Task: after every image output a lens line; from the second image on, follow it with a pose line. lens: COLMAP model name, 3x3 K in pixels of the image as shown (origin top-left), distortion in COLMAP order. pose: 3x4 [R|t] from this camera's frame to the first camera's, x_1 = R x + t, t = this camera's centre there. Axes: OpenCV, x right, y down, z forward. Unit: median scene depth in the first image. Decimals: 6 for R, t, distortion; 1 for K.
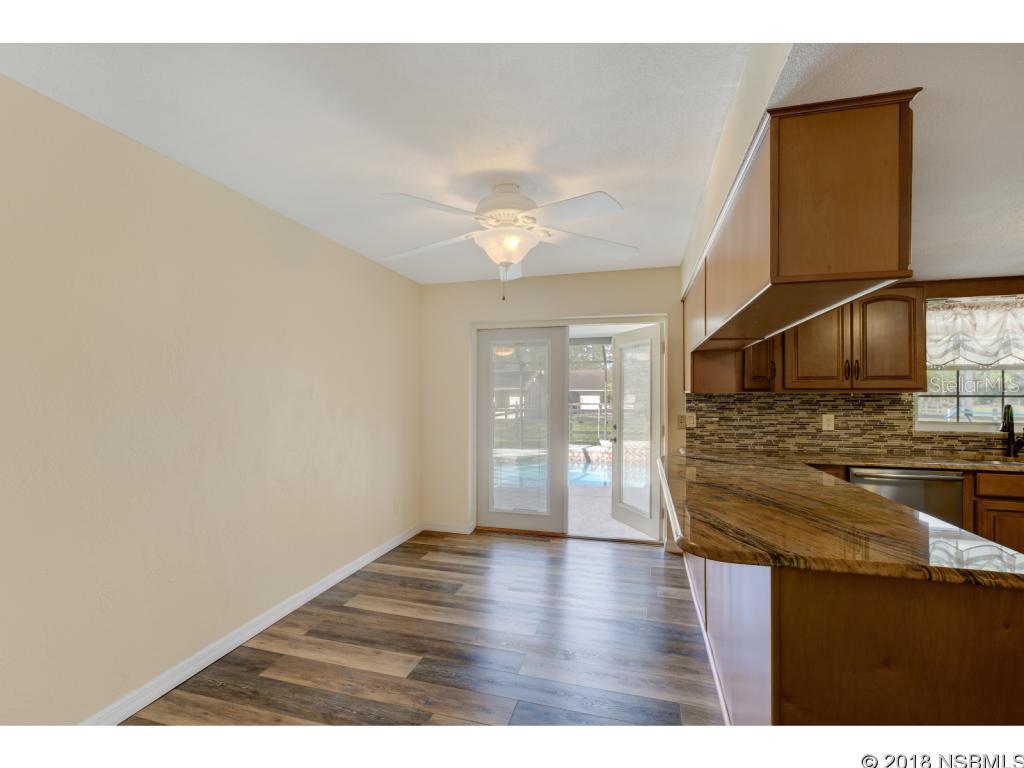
lens RADIAL K [[475.6, 0, 487.5], [0, 475.6, 390.7], [0, 0, 1]] dist [-0.030611, 0.015566]
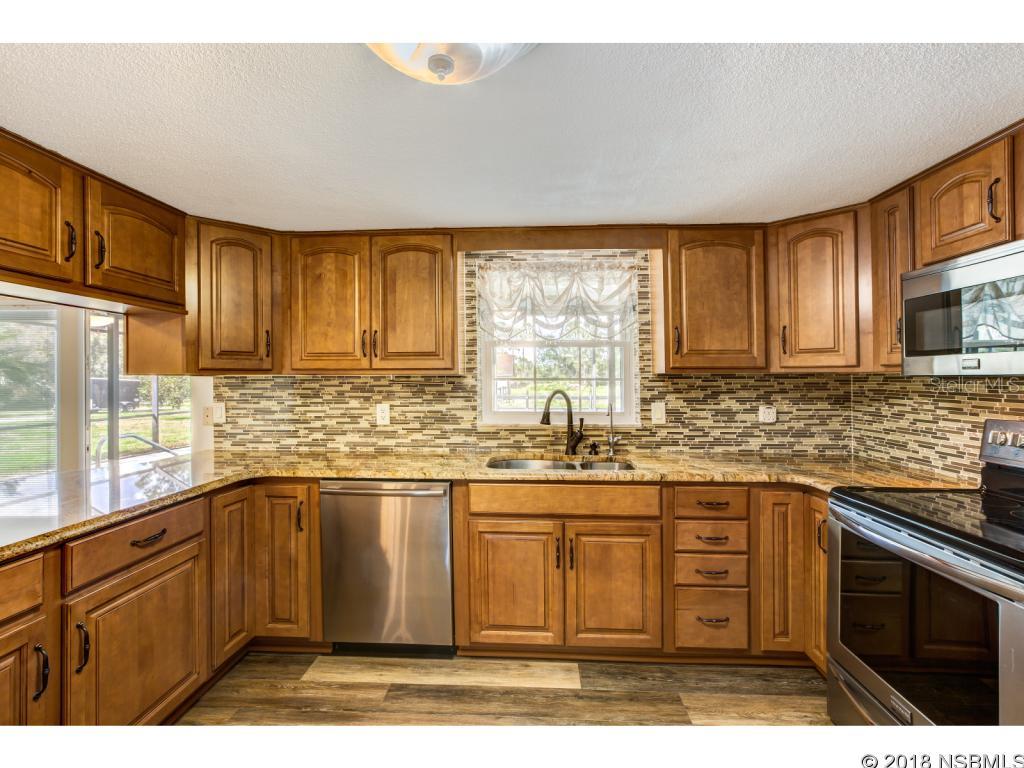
lens RADIAL K [[475.6, 0, 508.6], [0, 475.6, 389.3], [0, 0, 1]] dist [-0.030611, 0.015566]
pose [[0.972851, -0.005683, 0.231364, 0.759834], [-0.000884, 0.999600, 0.028270, 0.005281], [-0.231432, -0.027707, 0.972456, 0.211999]]
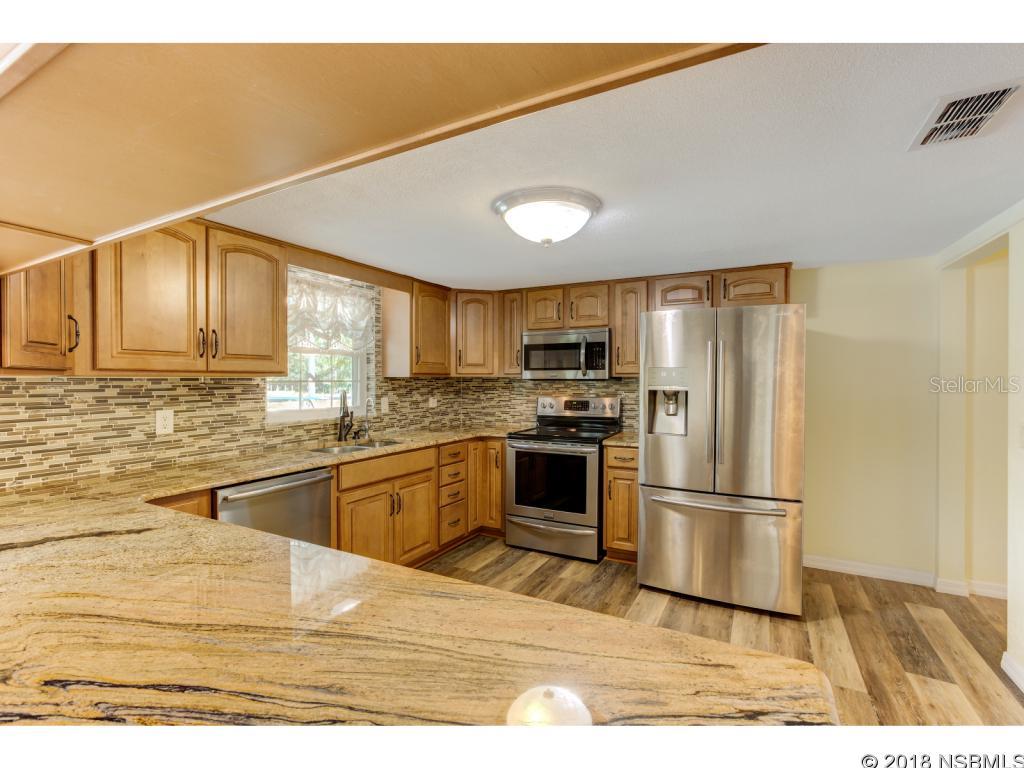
lens RADIAL K [[475.6, 0, 534.5], [0, 475.6, 386.2], [0, 0, 1]] dist [-0.030611, 0.015566]
pose [[0.169824, -0.014935, 0.985361, 0.170916], [-0.007626, 0.999835, 0.016469, 0.002592], [-0.985445, -0.010311, 0.169682, 0.387804]]
